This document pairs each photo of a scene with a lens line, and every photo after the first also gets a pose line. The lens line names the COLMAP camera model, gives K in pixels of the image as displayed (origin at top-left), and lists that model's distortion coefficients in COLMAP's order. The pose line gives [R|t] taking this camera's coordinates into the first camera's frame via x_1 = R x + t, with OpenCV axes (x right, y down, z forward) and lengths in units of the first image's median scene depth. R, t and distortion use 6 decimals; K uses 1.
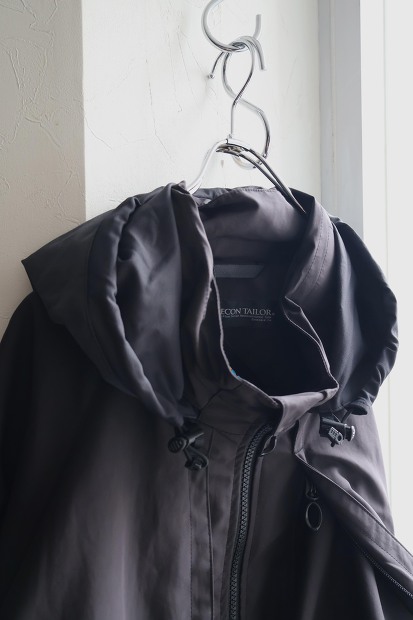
lens RADIAL K [[636.8, 0, 206.5], [0, 636.8, 310.0], [0, 0, 1]] dist [0.008928, 0.018908]
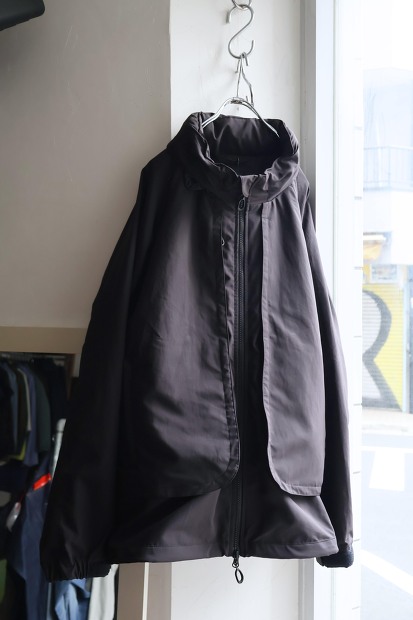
lens RADIAL K [[636.8, 0, 206.5], [0, 636.8, 310.0], [0, 0, 1]] dist [0.008928, 0.018908]
pose [[0.971847, -0.005208, -0.235554, 0.521473], [0.009621, 0.999799, 0.017590, 0.519131], [0.235415, -0.019361, 0.971702, -1.456621]]
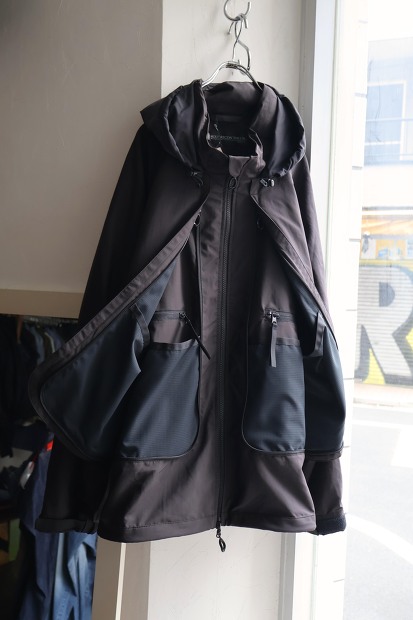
lens RADIAL K [[636.8, 0, 206.5], [0, 636.8, 310.0], [0, 0, 1]] dist [0.008928, 0.018908]
pose [[0.955394, 0.038194, -0.292853, 0.721452], [-0.020563, 0.997798, 0.063051, 0.529301], [0.294616, -0.054217, 0.954076, -1.388686]]
